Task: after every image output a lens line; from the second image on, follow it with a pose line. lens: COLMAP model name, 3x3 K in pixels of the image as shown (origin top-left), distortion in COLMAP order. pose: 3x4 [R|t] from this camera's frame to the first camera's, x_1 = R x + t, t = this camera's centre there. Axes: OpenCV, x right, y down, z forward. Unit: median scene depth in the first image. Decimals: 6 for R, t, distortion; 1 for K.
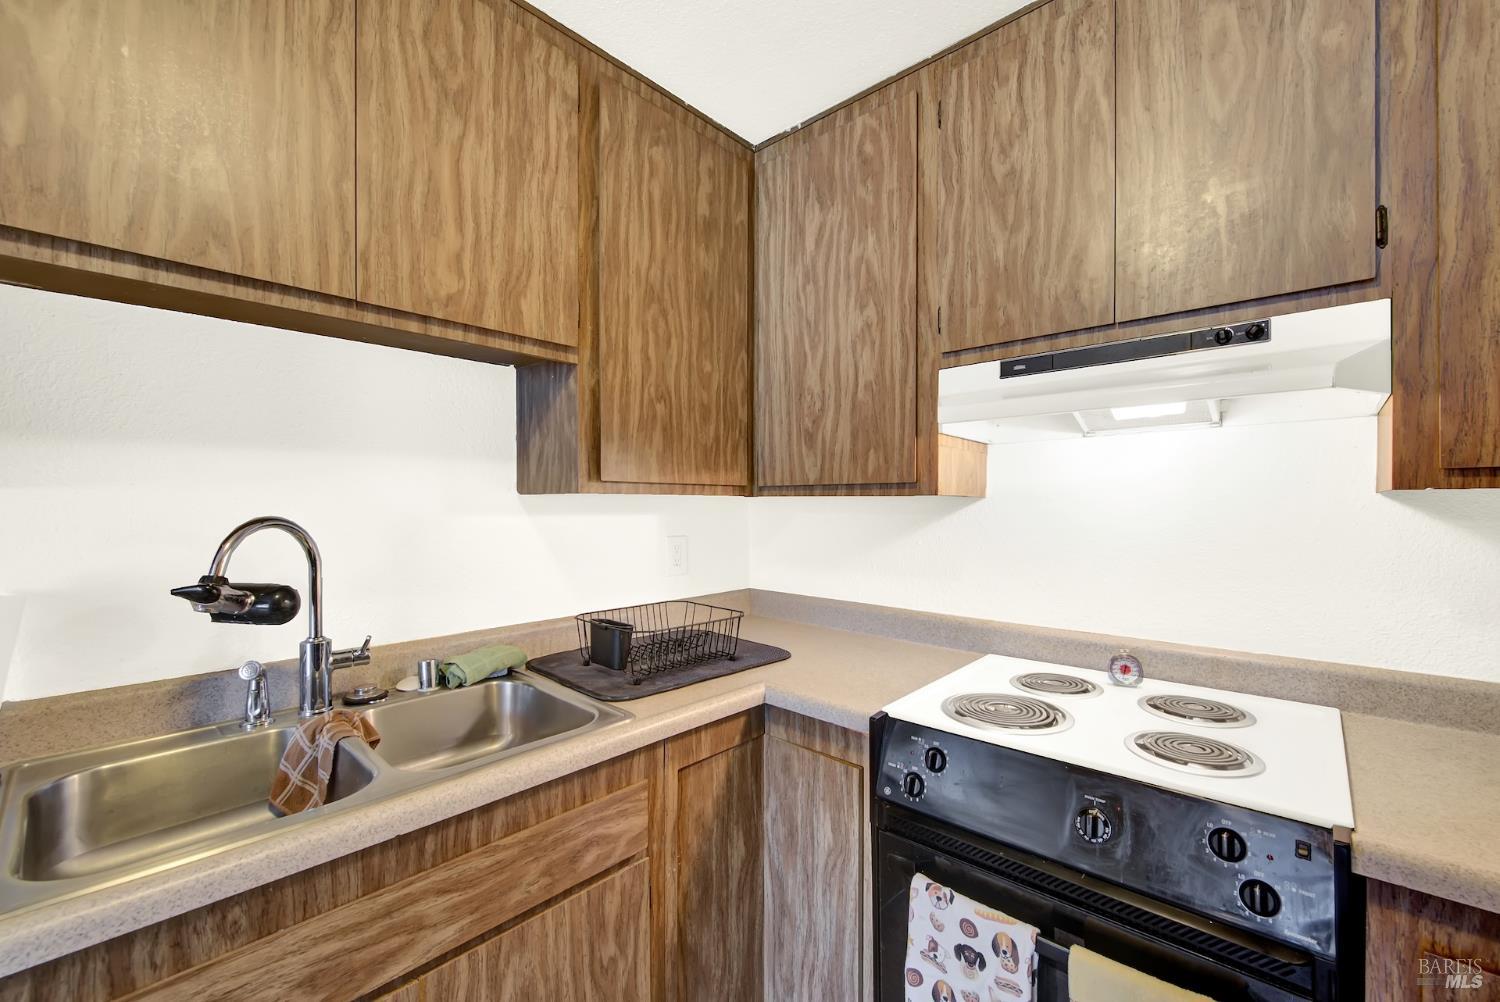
lens RADIAL K [[615.0, 0, 751.9], [0, 615.0, 506.7], [0, 0, 1]] dist [0.001840, -0.000913]
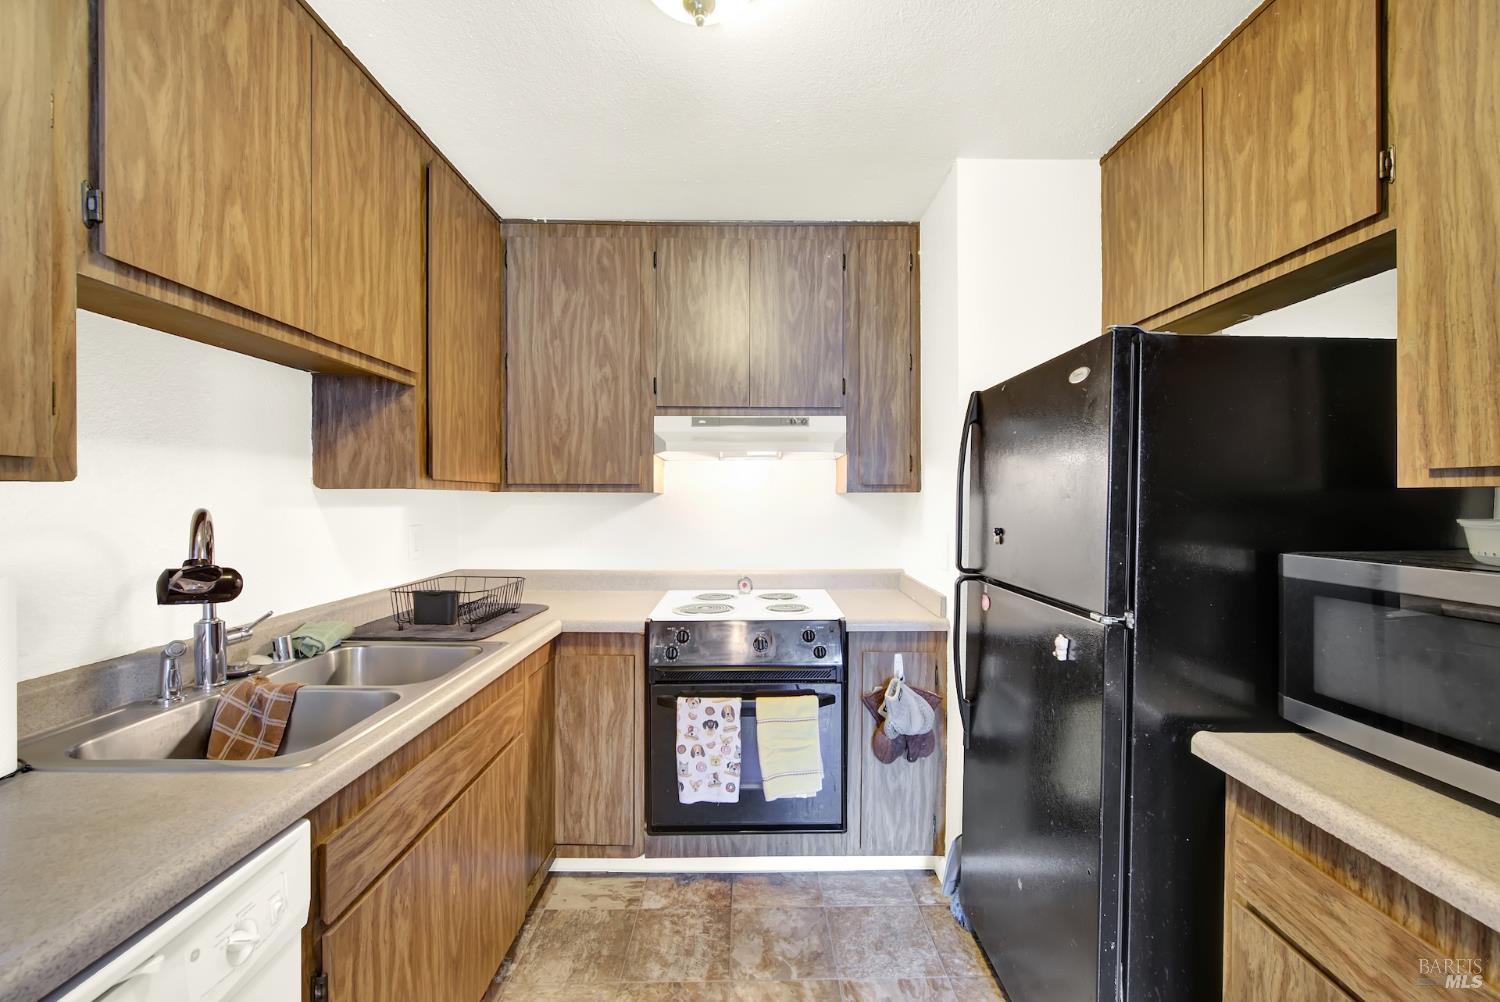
lens RADIAL K [[615.0, 0, 751.9], [0, 615.0, 506.7], [0, 0, 1]] dist [0.001840, -0.000913]
pose [[0.736964, -0.008702, 0.675876, -0.665714], [0.001900, 0.999940, 0.010803, 0.002088], [-0.675929, -0.006677, 0.736936, -0.415828]]
